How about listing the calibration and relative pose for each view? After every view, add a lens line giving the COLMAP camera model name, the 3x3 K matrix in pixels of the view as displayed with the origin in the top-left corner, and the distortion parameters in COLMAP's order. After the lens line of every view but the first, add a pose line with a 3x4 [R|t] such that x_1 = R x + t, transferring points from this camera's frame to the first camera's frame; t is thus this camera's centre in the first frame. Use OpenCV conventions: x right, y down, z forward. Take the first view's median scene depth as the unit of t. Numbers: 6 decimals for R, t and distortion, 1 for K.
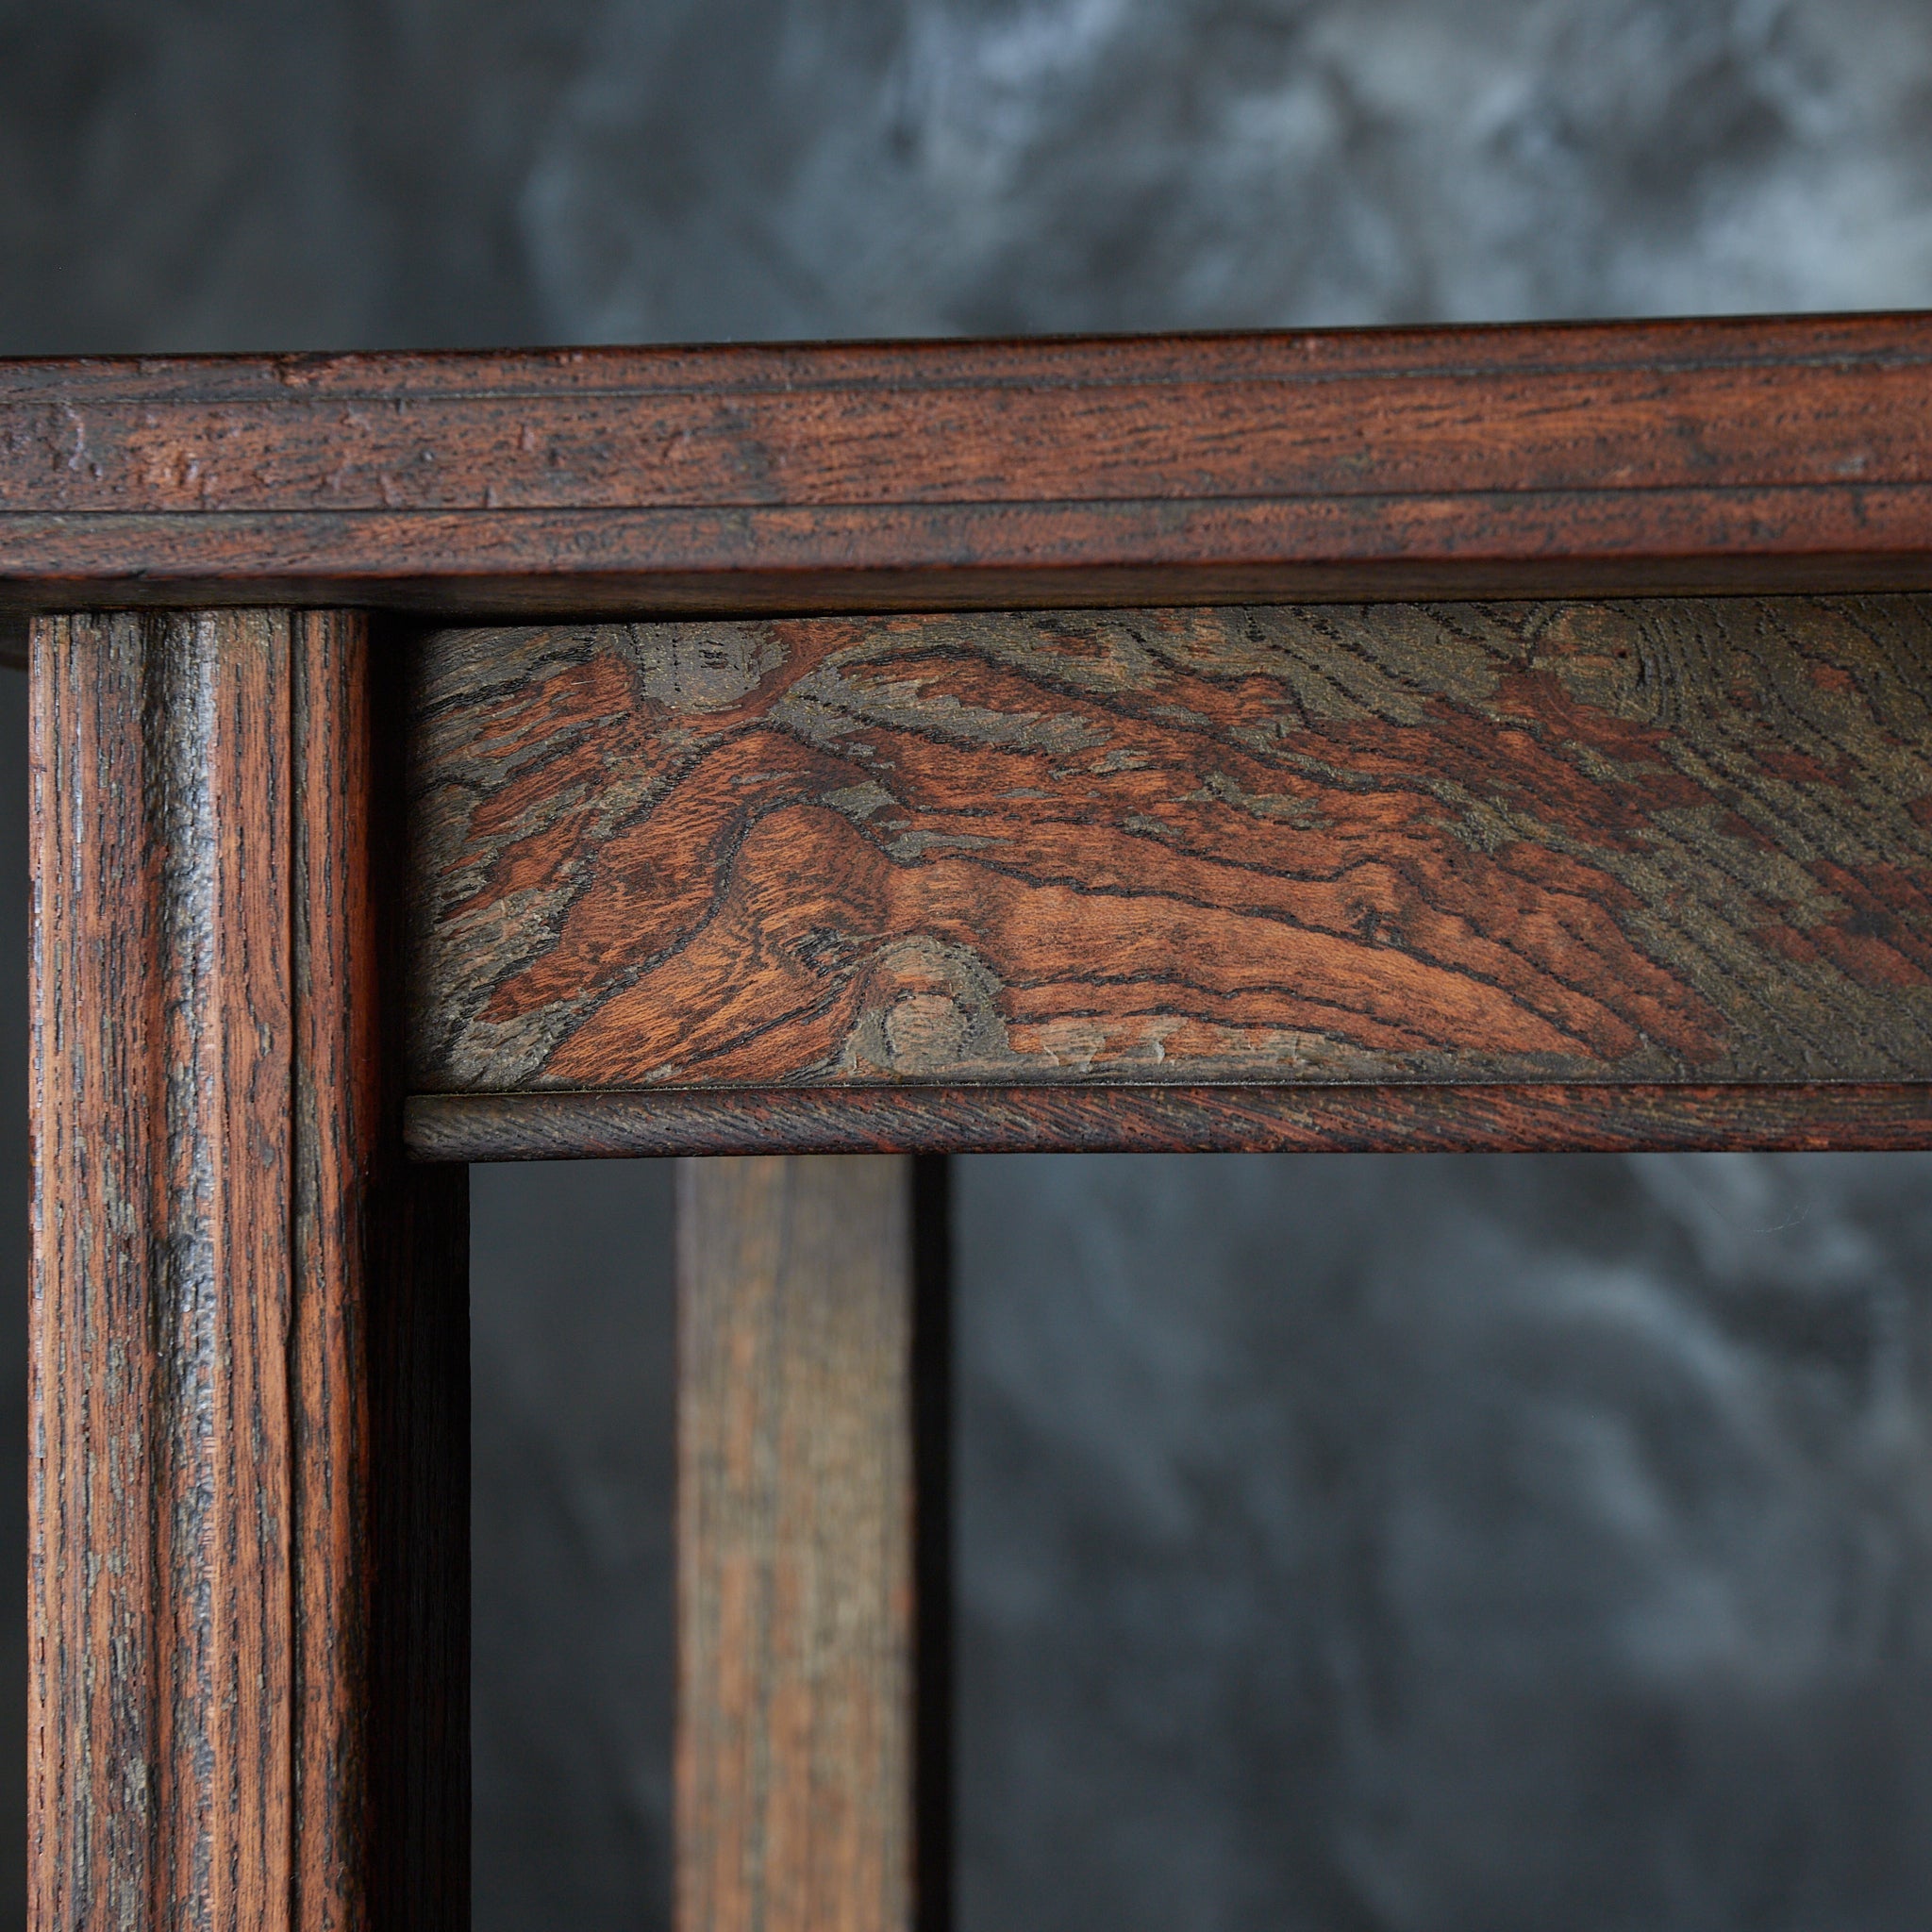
lens RADIAL K [[5145.5, 0, 968.2], [0, 5145.5, 904.7], [0, 0, 1]] dist [0.001929, 0.142525]
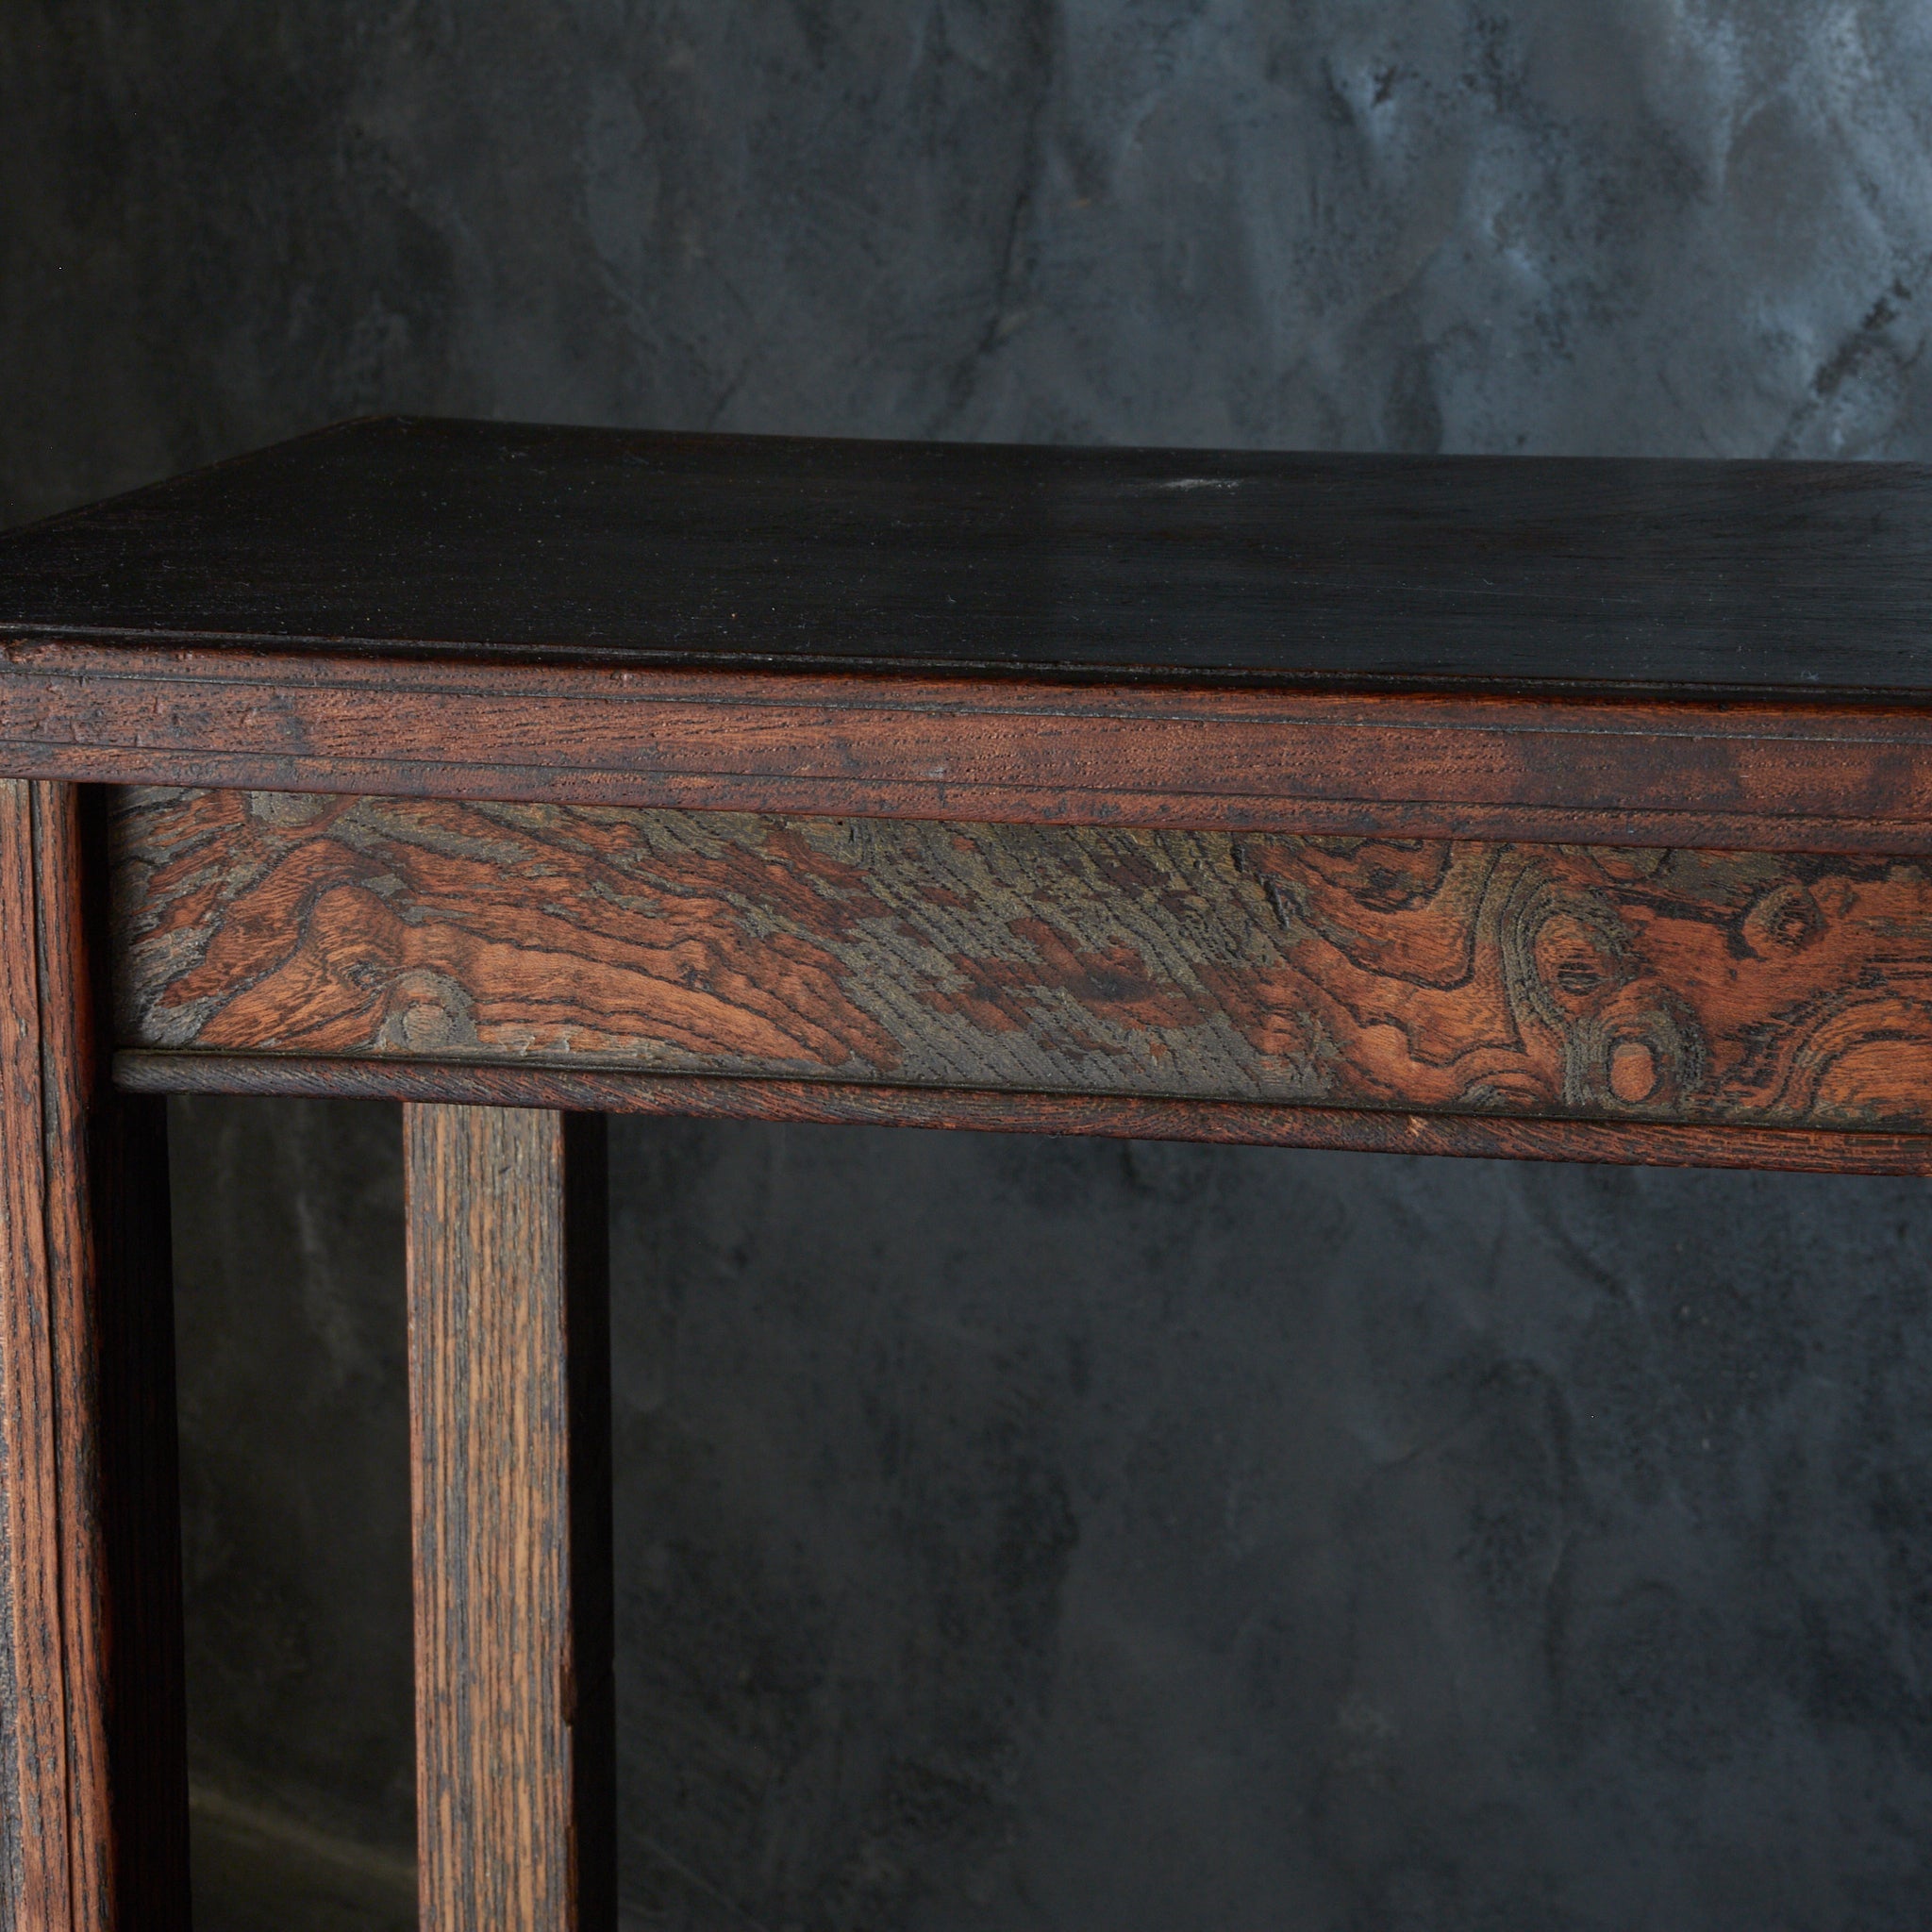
lens RADIAL K [[5145.5, 0, 968.2], [0, 5145.5, 904.7], [0, 0, 1]] dist [0.001929, 0.142525]
pose [[0.999878, 0.005293, -0.014692, 0.188278], [-0.001987, 0.976271, 0.216544, -0.369259], [0.015490, -0.216489, 0.976162, -0.582877]]
